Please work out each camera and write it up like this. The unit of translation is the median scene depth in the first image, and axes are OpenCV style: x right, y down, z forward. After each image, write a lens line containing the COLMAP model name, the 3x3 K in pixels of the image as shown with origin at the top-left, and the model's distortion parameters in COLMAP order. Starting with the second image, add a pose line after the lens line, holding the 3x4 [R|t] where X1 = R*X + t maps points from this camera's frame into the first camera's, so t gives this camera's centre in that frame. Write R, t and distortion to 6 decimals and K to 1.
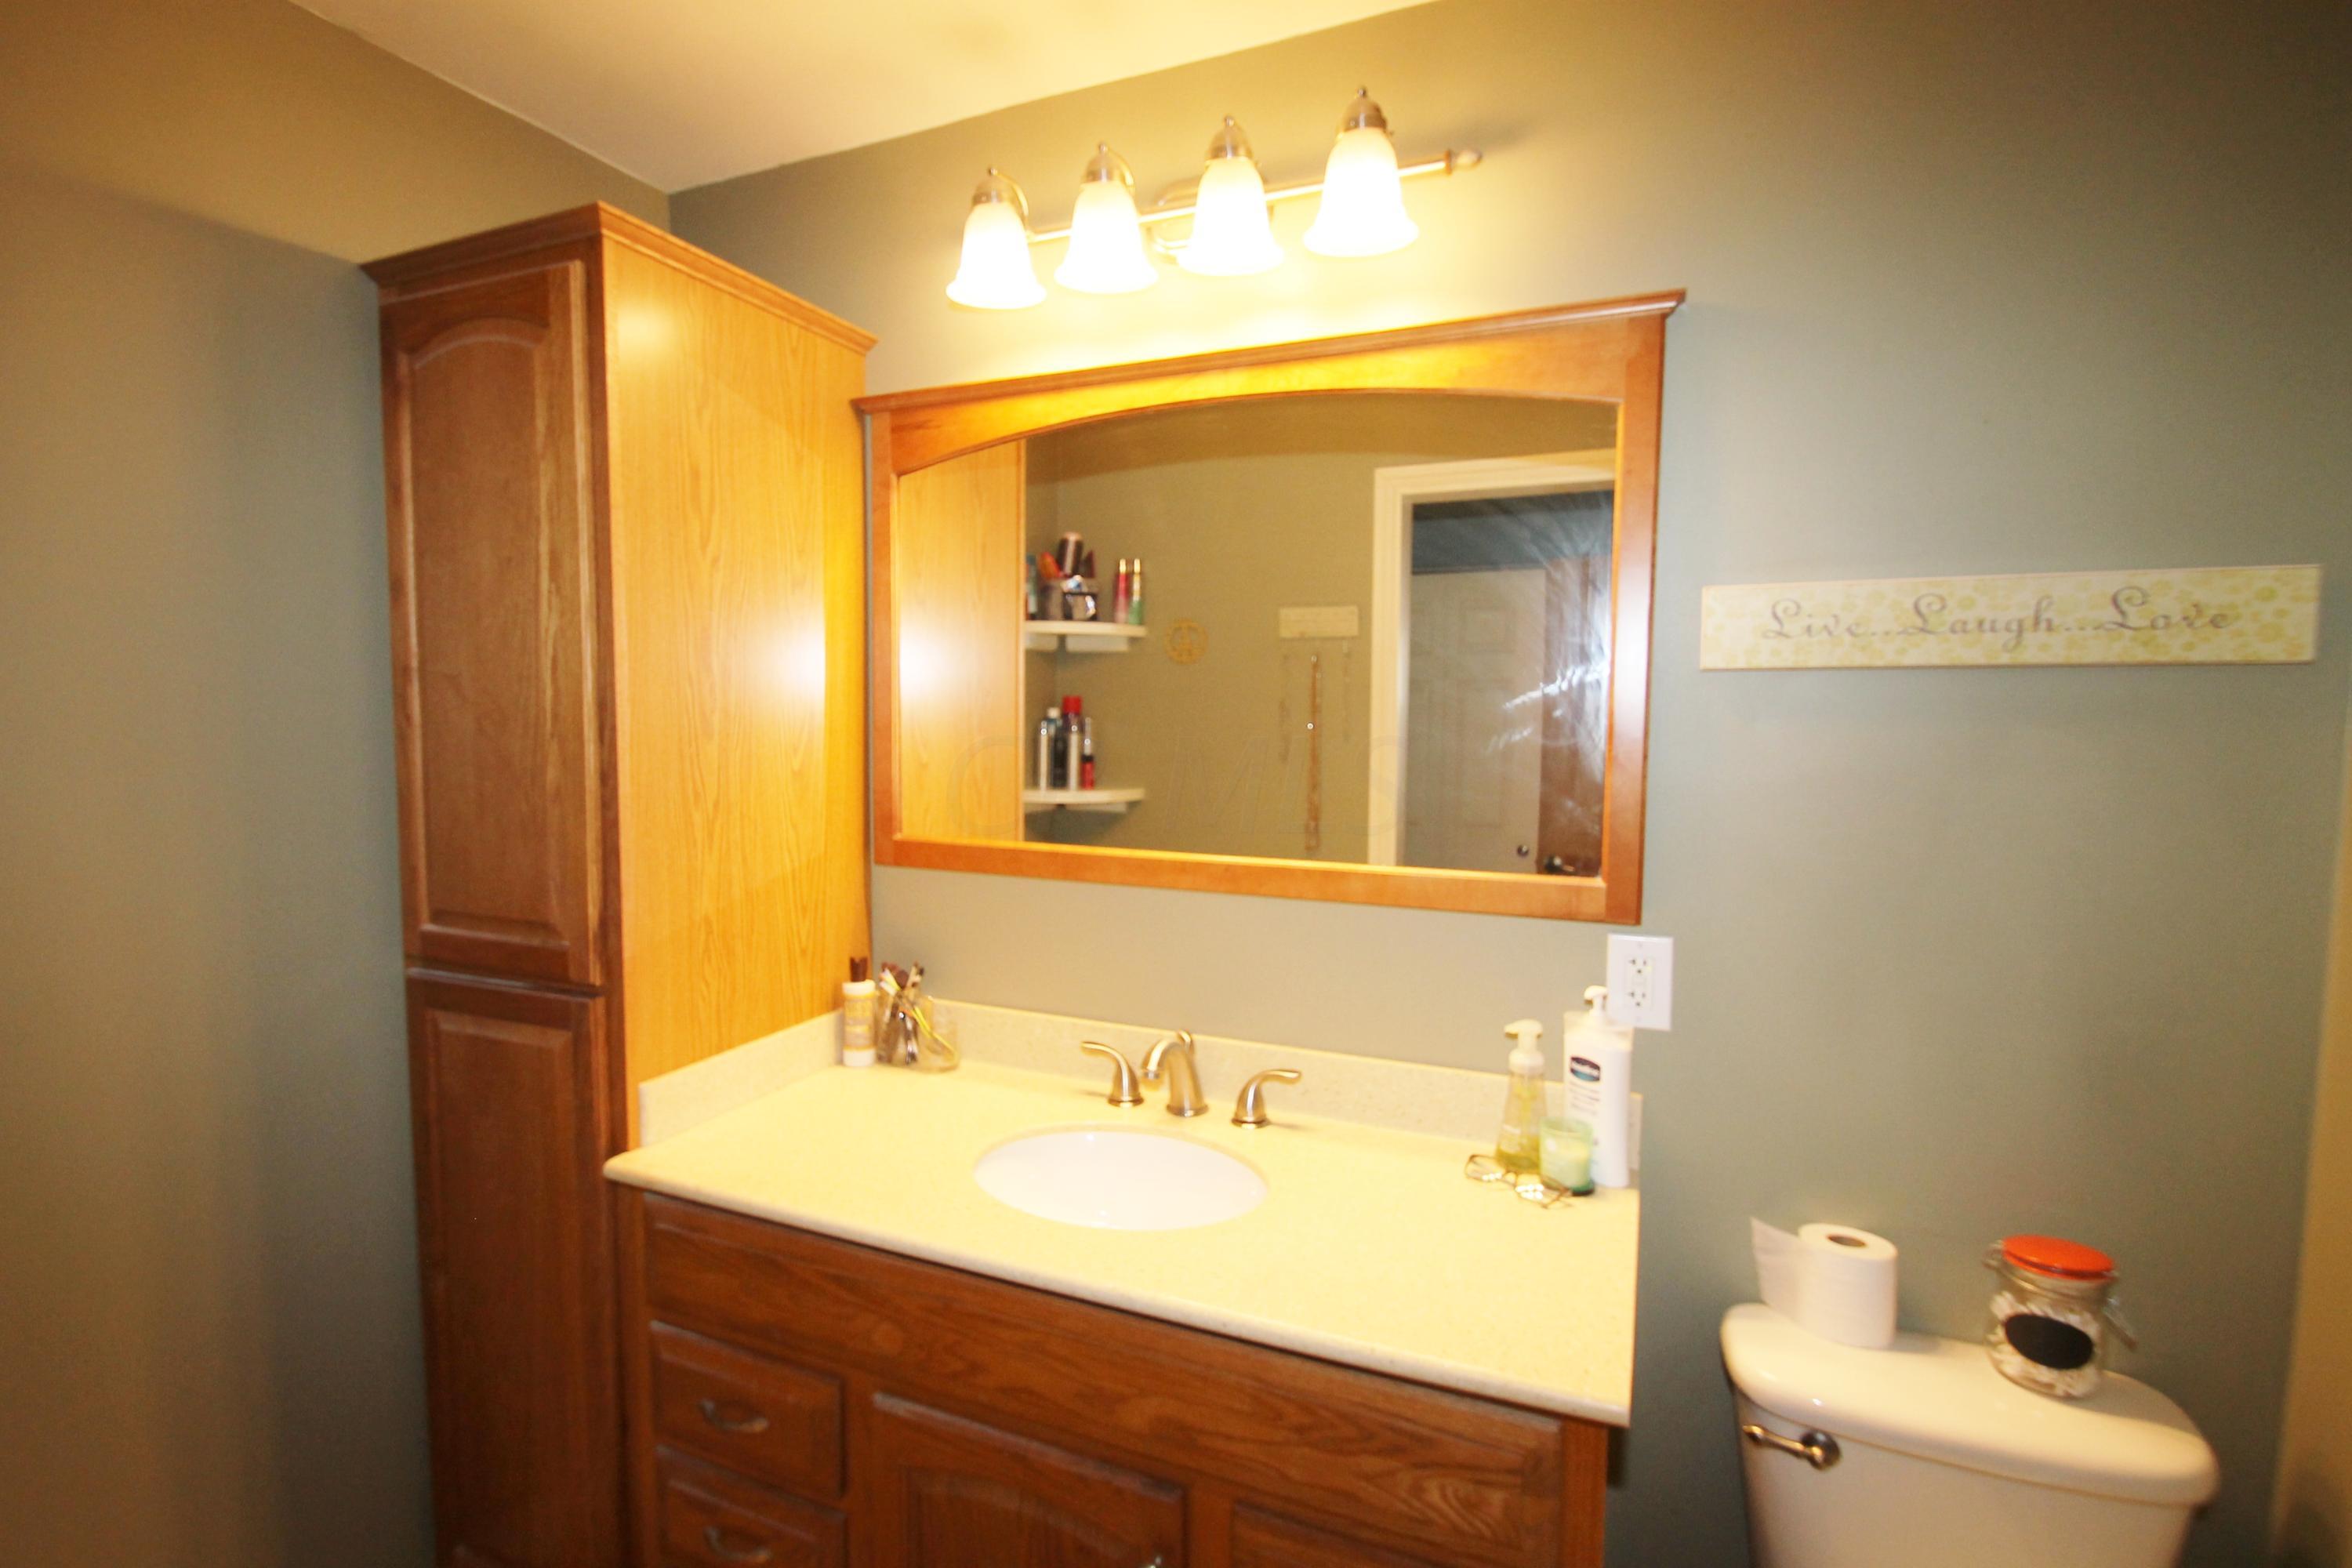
lens RADIAL K [[1091.6, 0, 1182.1], [0, 1091.6, 785.1], [0, 0, 1]] dist [-0.023816, -0.001906]
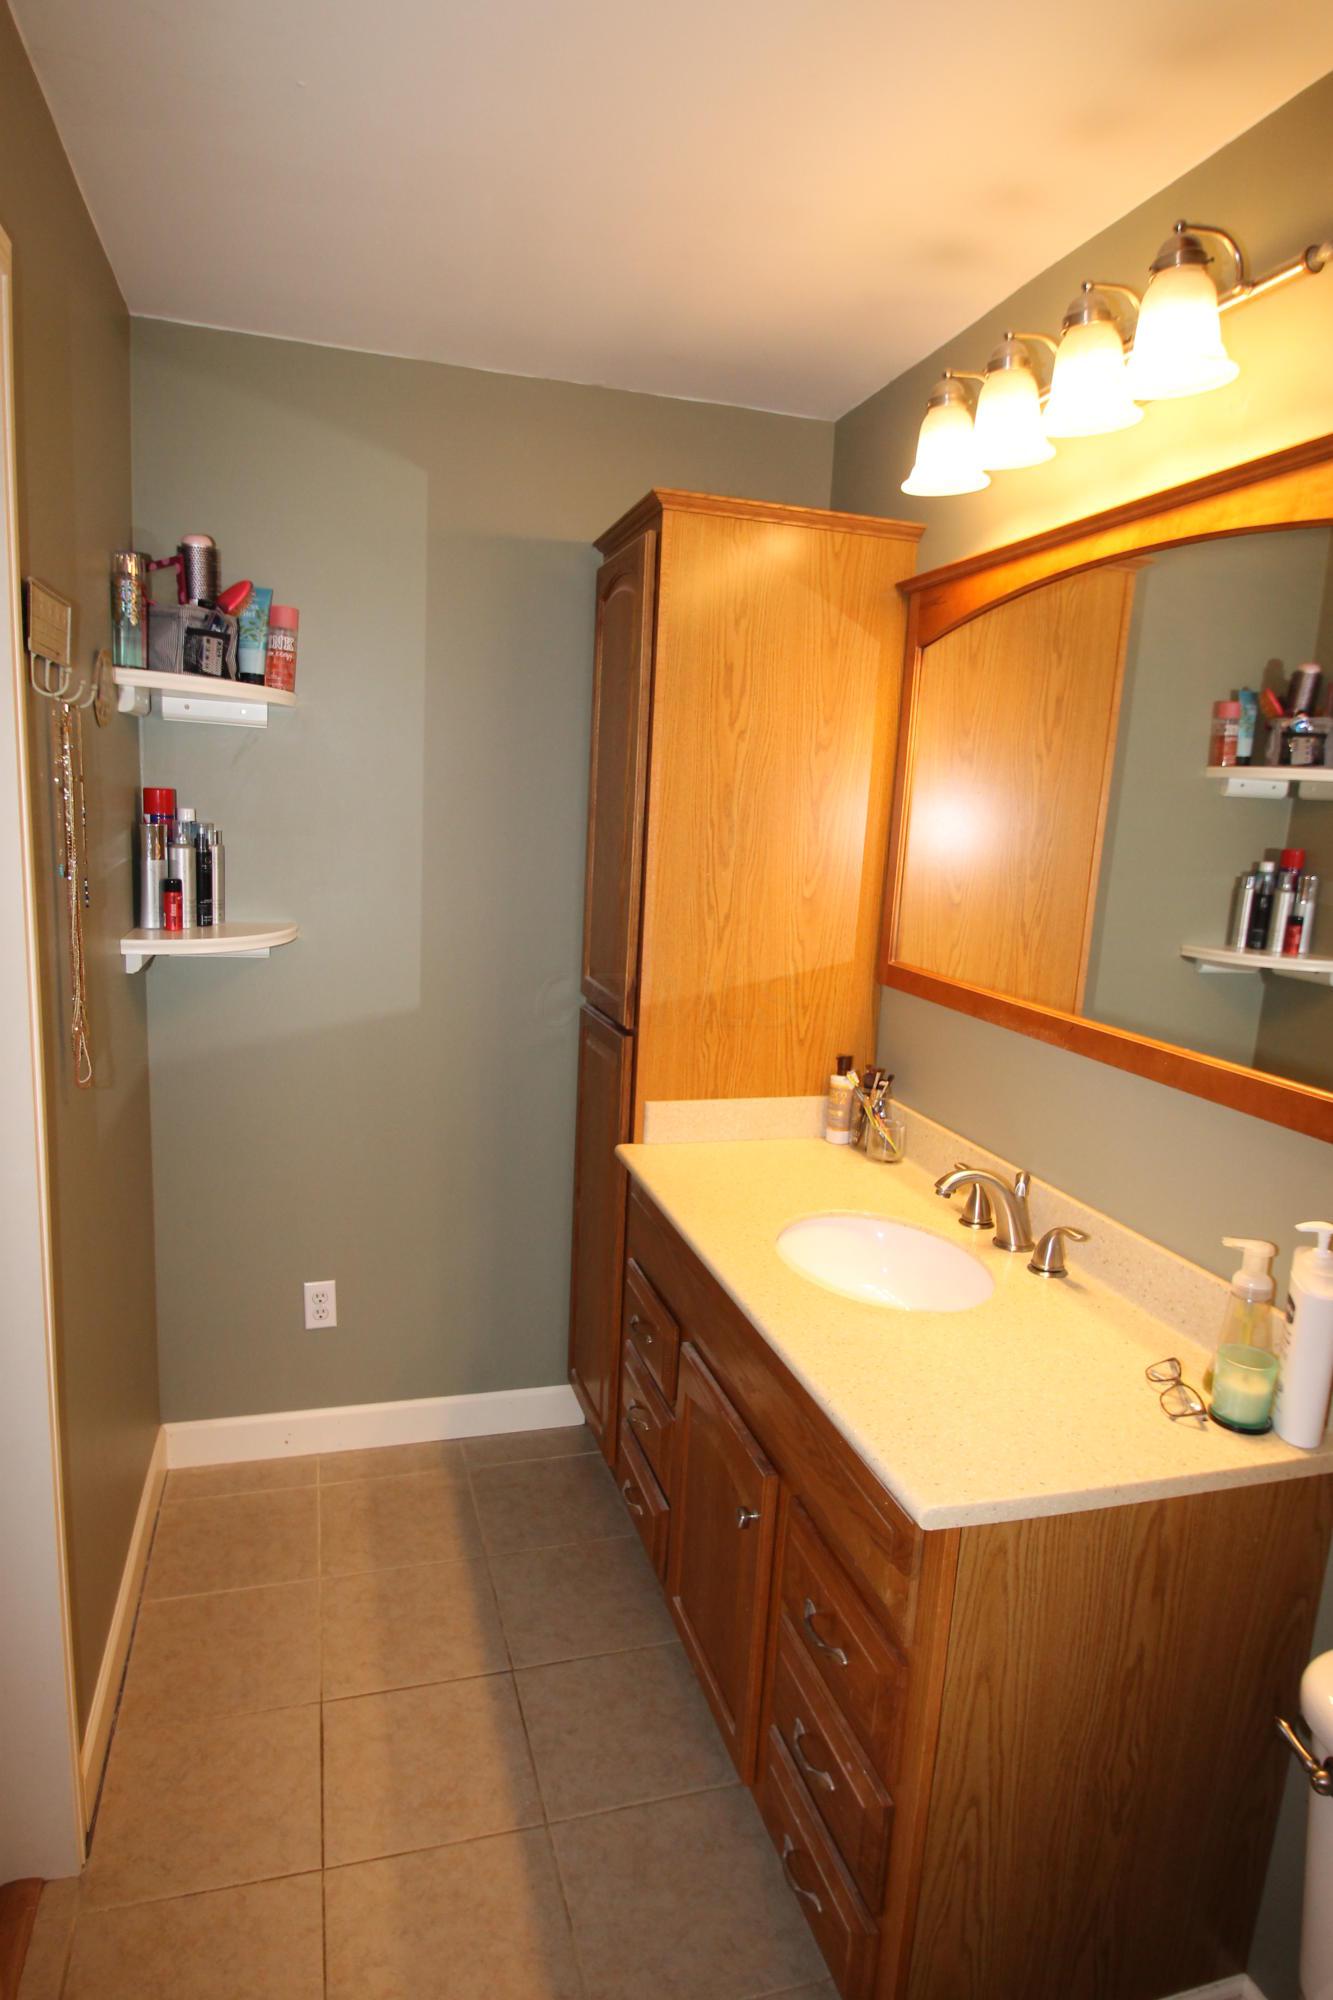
lens RADIAL K [[1142.3, 0, 667.6], [0, 1142.3, 997.8], [0, 0, 1]] dist [-0.039445, -0.003254]
pose [[0.645101, 0.147724, -0.749681, 0.655818], [-0.096585, 0.989029, 0.111776, -0.036444], [0.757968, 0.000301, 0.652291, 0.023402]]
